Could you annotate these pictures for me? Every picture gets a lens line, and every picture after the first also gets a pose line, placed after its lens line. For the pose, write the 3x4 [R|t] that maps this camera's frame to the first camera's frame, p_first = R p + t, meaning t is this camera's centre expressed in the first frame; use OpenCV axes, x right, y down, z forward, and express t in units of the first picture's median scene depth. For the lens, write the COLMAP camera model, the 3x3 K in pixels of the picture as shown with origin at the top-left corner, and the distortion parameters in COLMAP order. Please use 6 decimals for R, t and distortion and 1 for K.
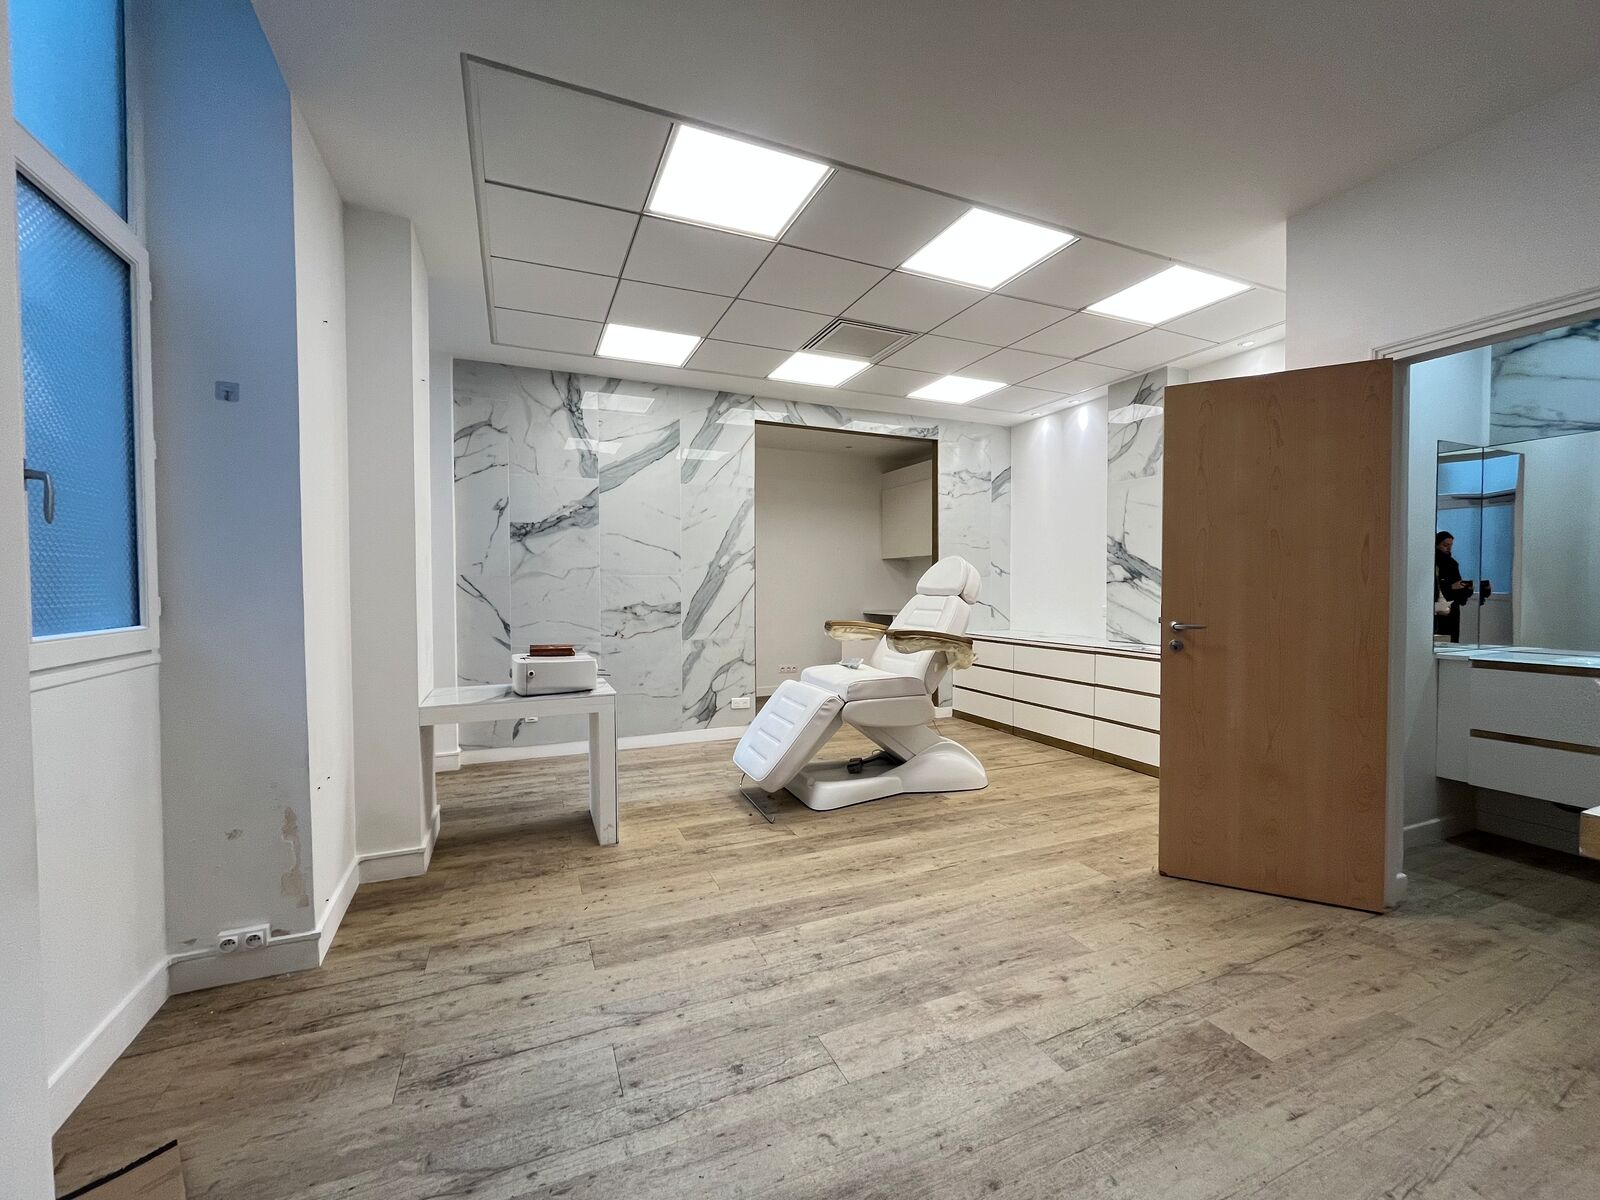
lens RADIAL K [[650.3, 0, 801.8], [0, 650.3, 599.2], [0, 0, 1]] dist [-0.001573, -0.000456]
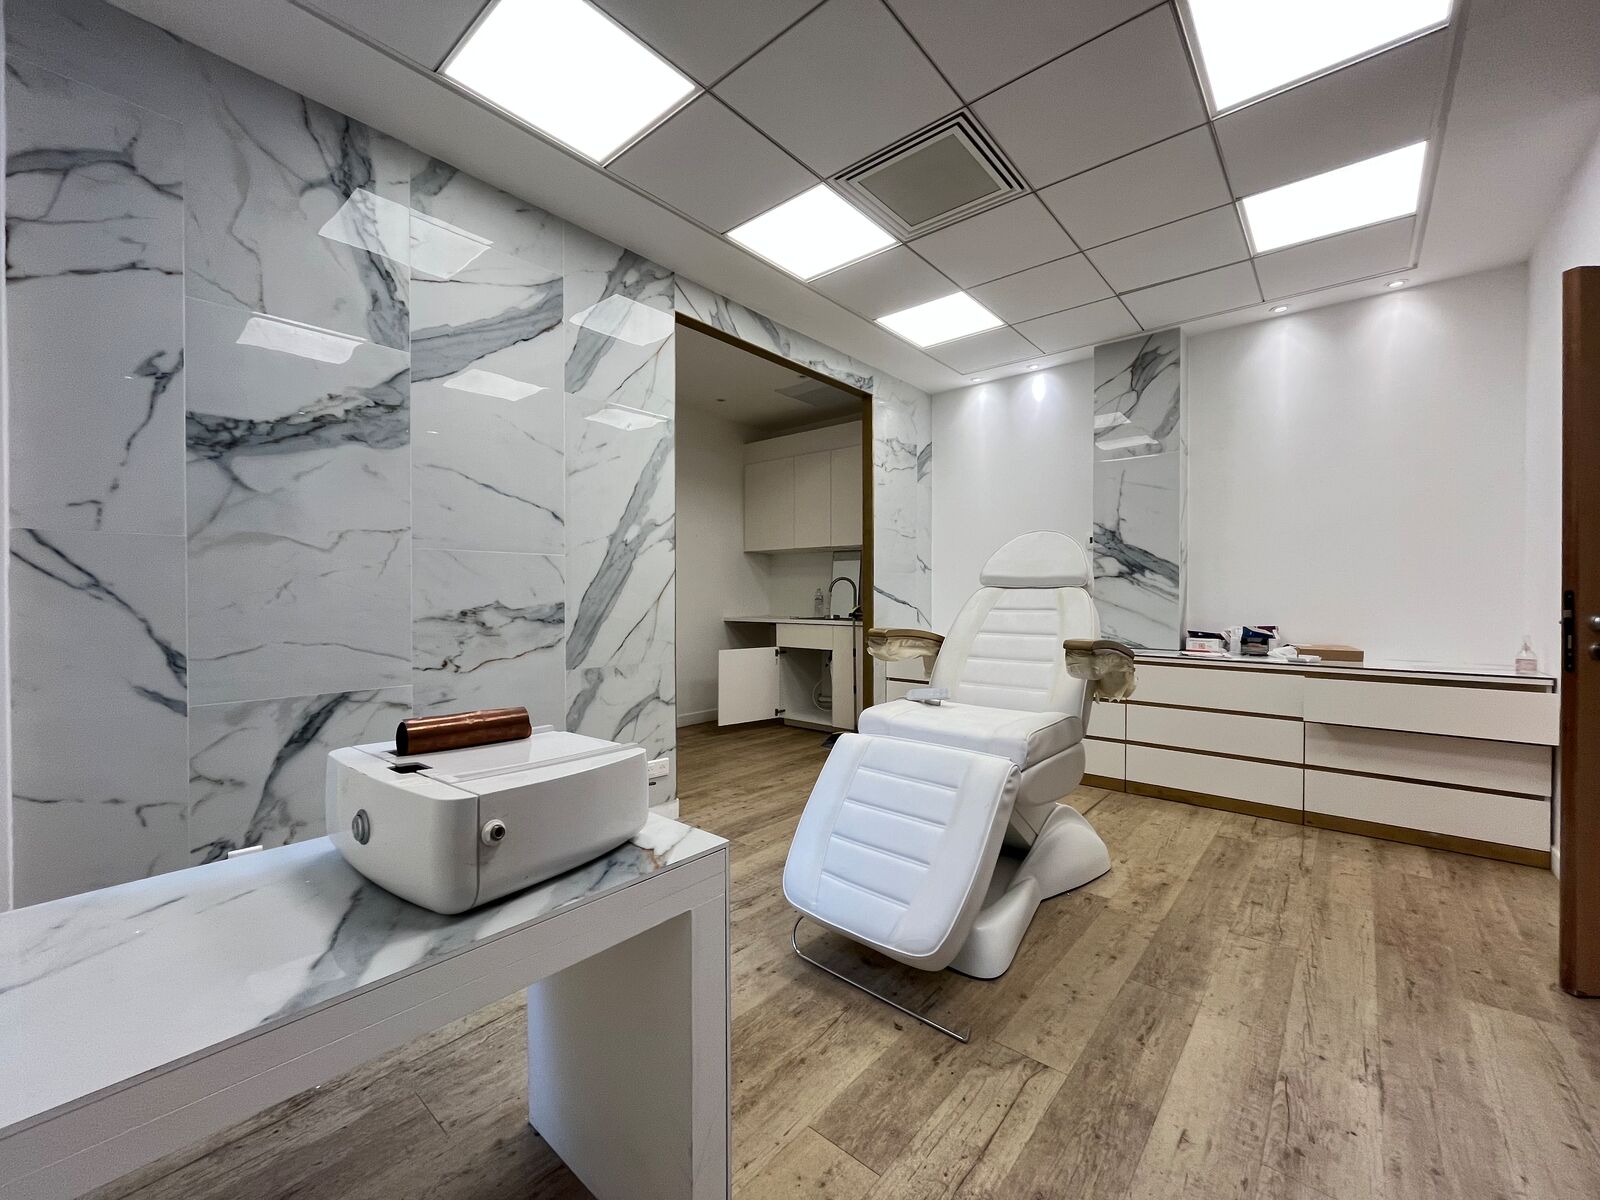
lens RADIAL K [[650.3, 0, 797.6], [0, 650.3, 599.7], [0, 0, 1]] dist [-0.001573, -0.000456]
pose [[0.900824, -0.001060, 0.434182, -0.258240], [0.007881, 0.999872, -0.013912, 0.011913], [-0.434112, 0.015954, 0.900718, 0.423520]]
